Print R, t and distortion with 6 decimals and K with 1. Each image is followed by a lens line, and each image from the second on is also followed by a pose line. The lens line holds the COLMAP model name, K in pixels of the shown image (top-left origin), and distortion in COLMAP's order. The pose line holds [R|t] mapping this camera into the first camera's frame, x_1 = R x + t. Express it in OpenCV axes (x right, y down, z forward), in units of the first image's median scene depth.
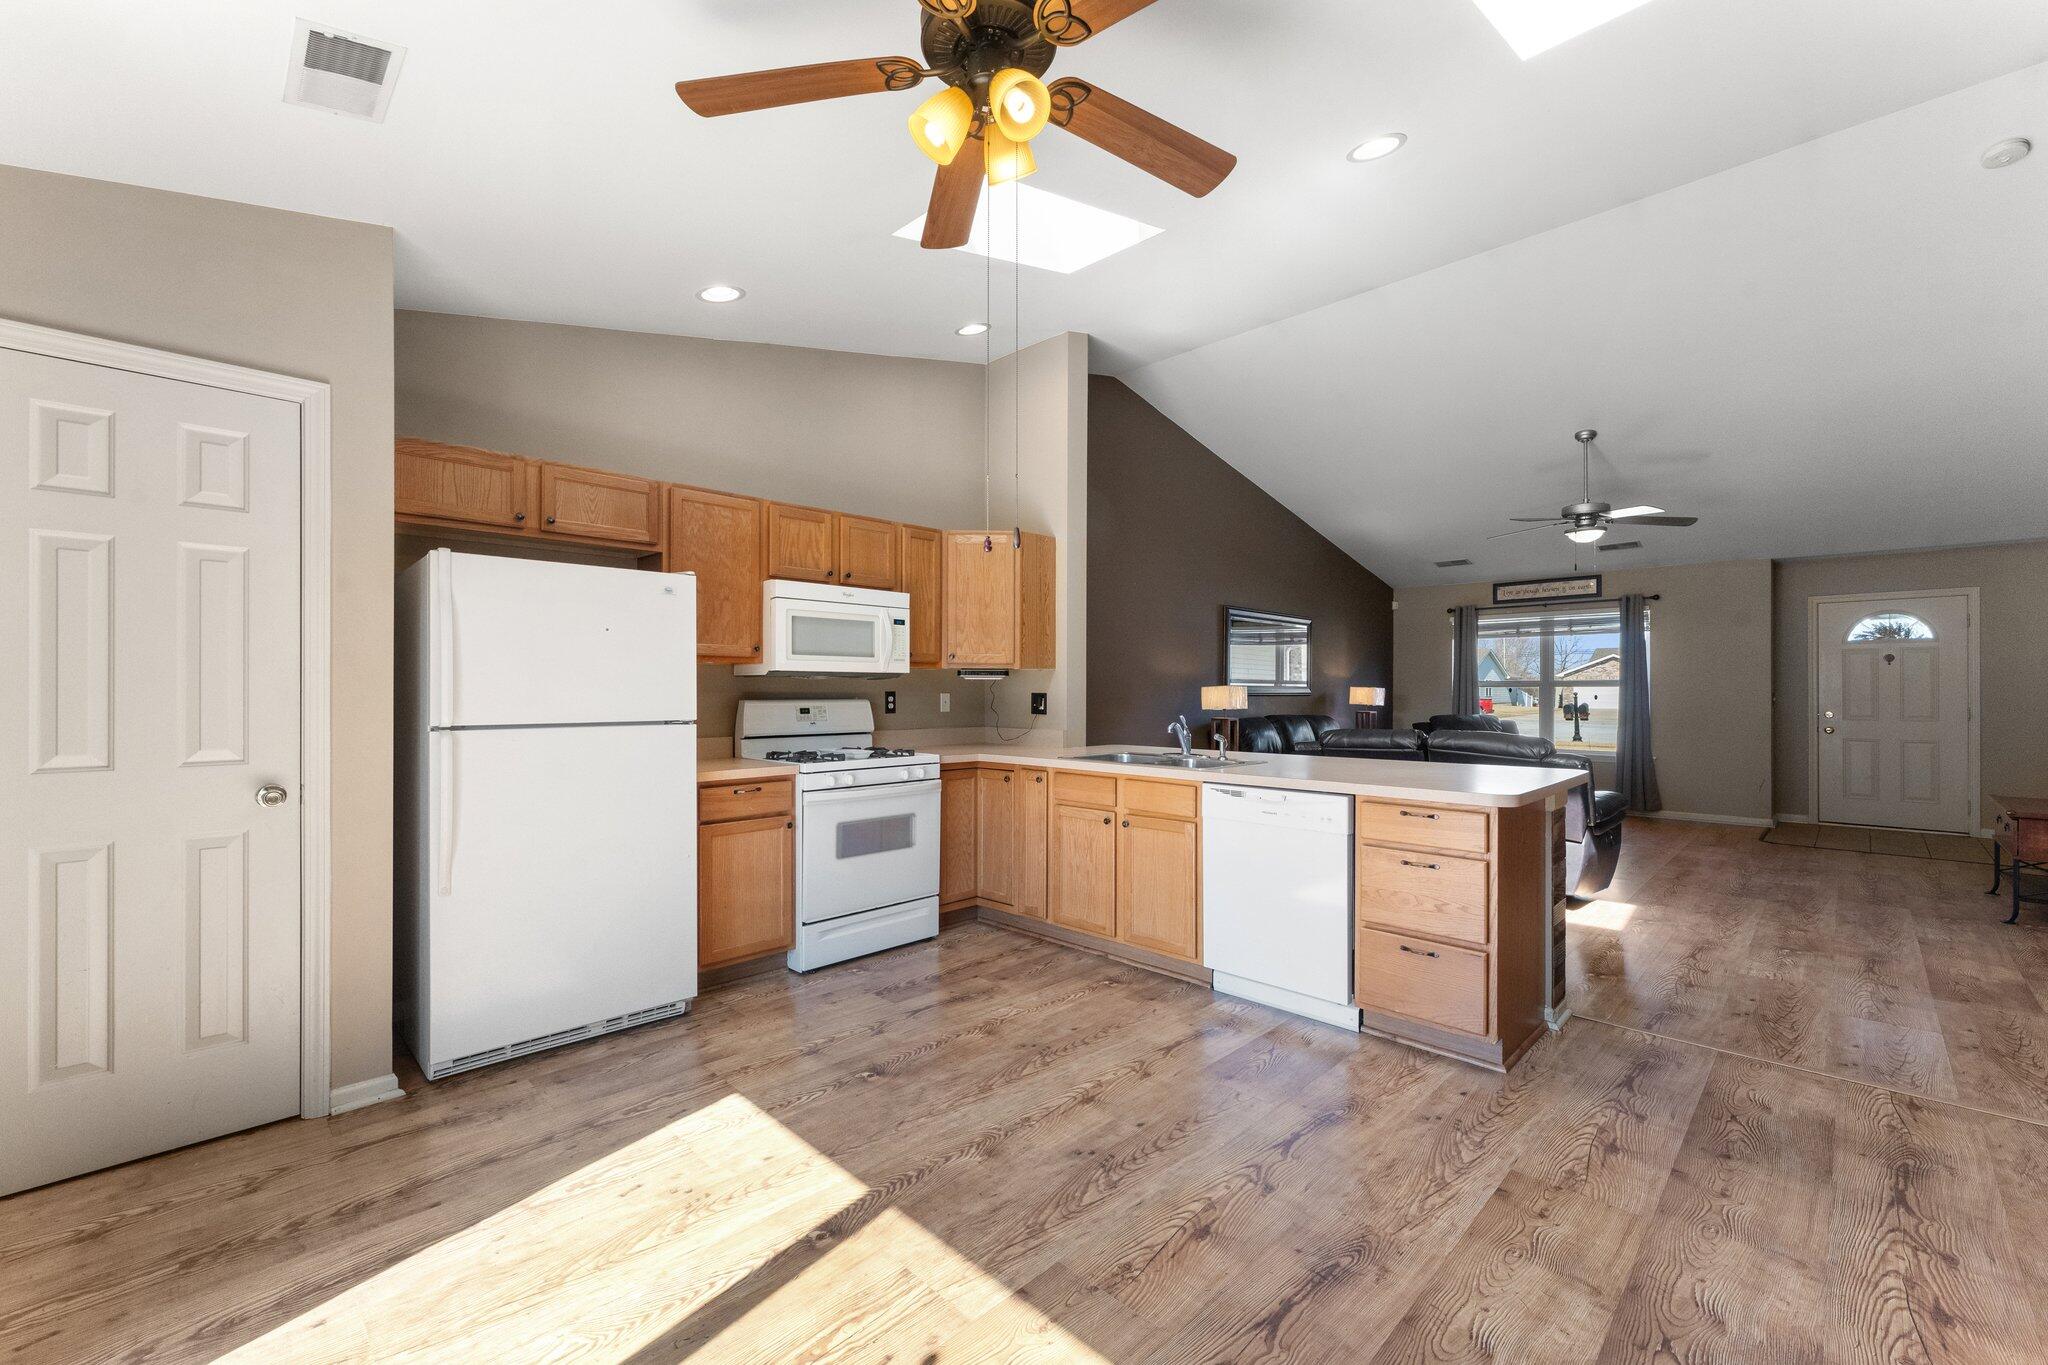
lens RADIAL K [[828.8, 0, 1021.5], [0, 828.8, 694.6], [0, 0, 1]] dist [-0.001348, -0.000073]
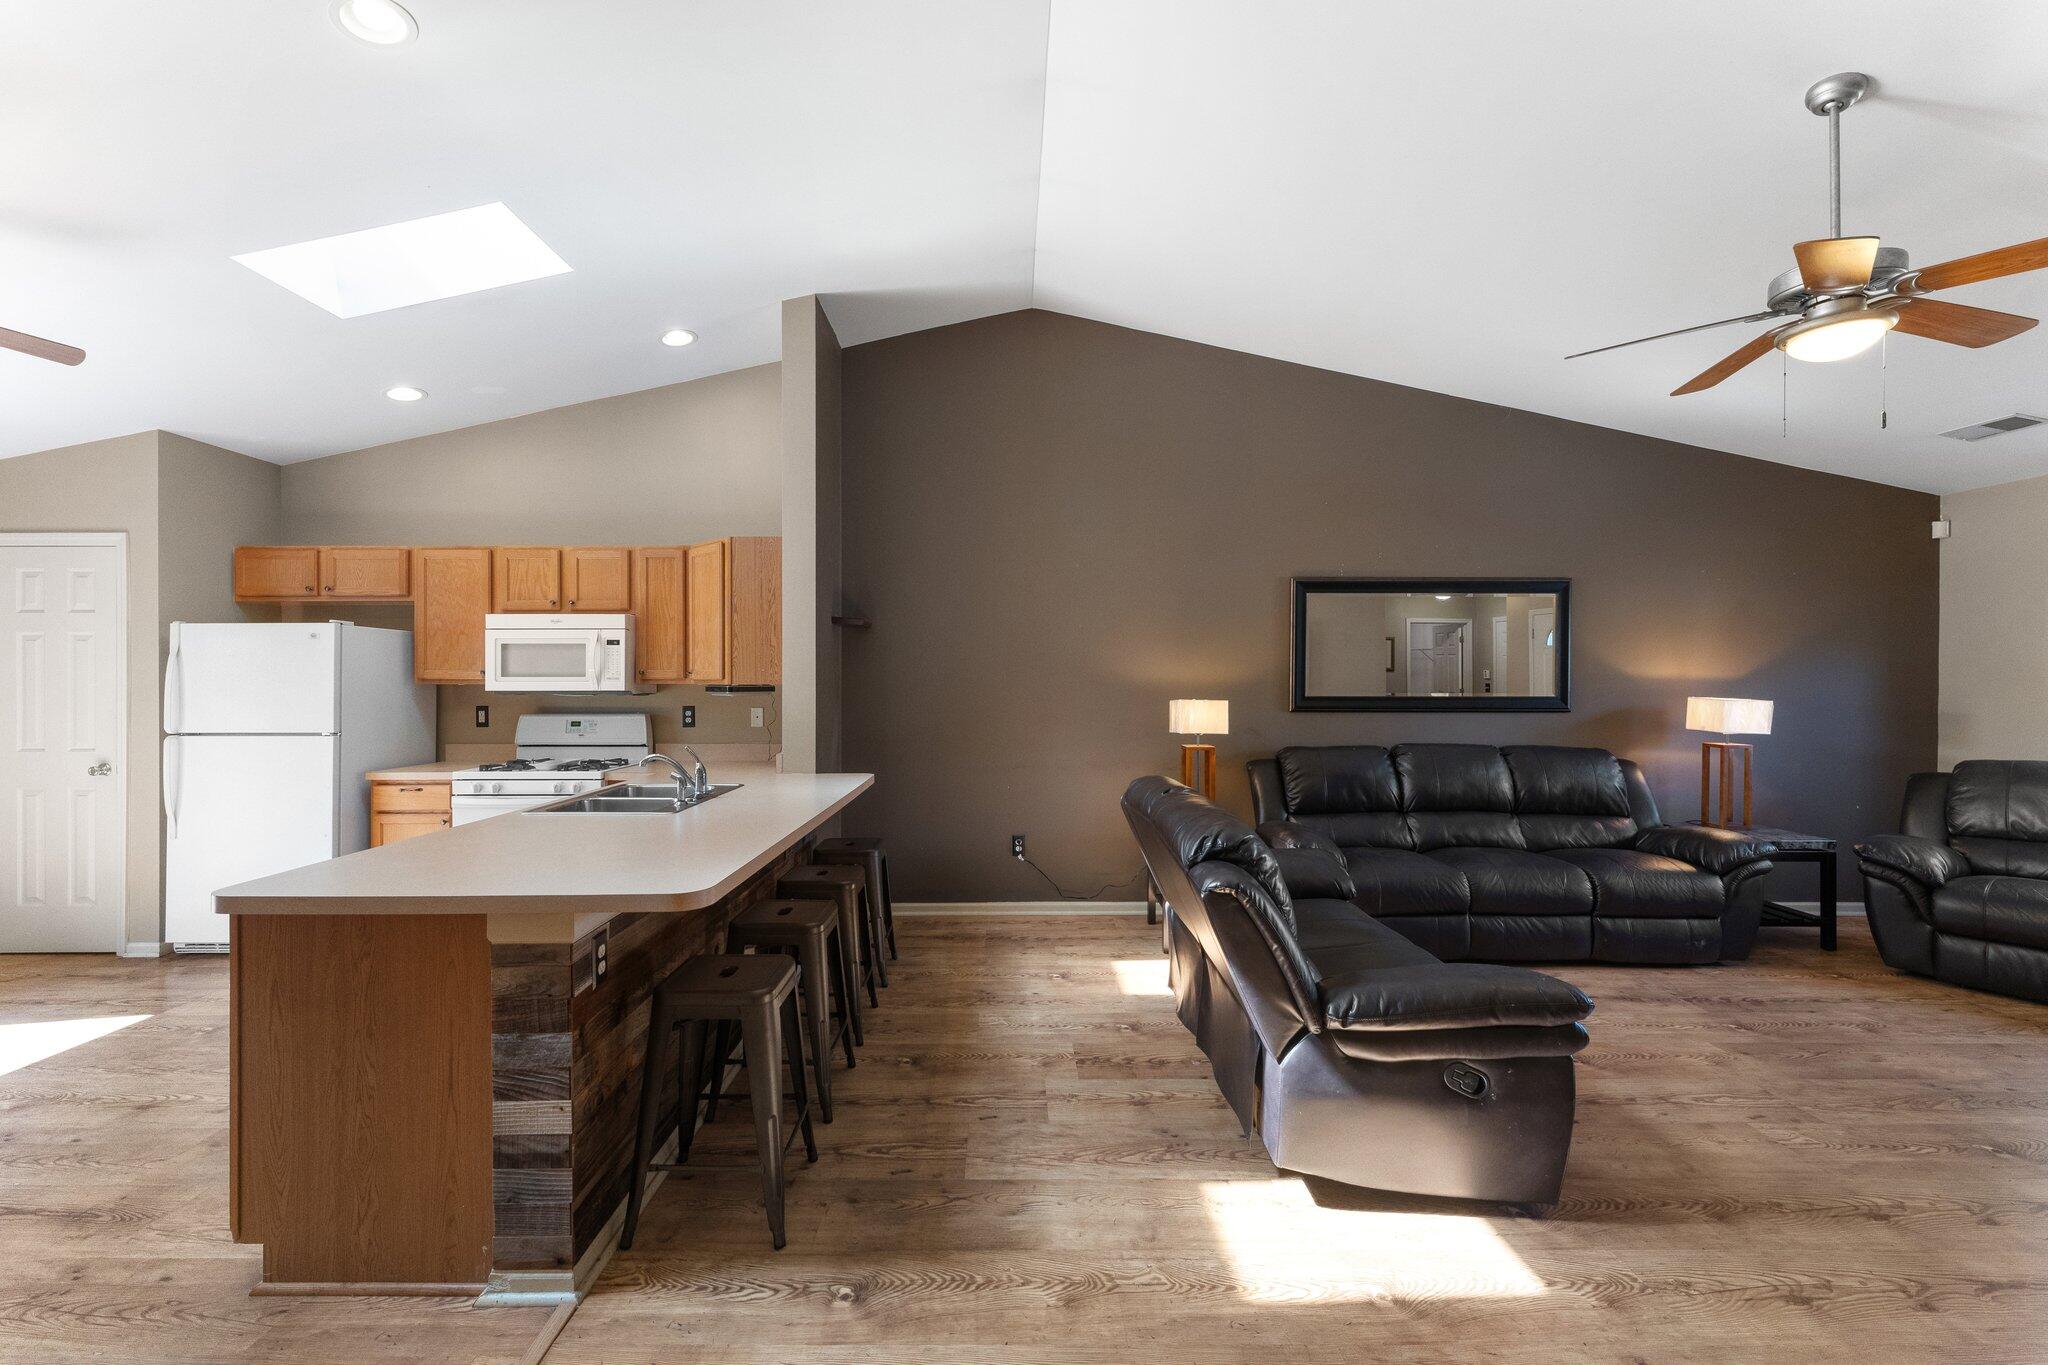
lens RADIAL K [[850.0, 0, 1009.5], [0, 850.0, 683.3], [0, 0, 1]] dist [0.000005, 0.000272]
pose [[0.707762, 0.001366, -0.706450, 1.099155], [-0.001777, 0.999998, 0.000153, -0.041497], [0.706449, 0.001147, 0.707763, 0.671384]]
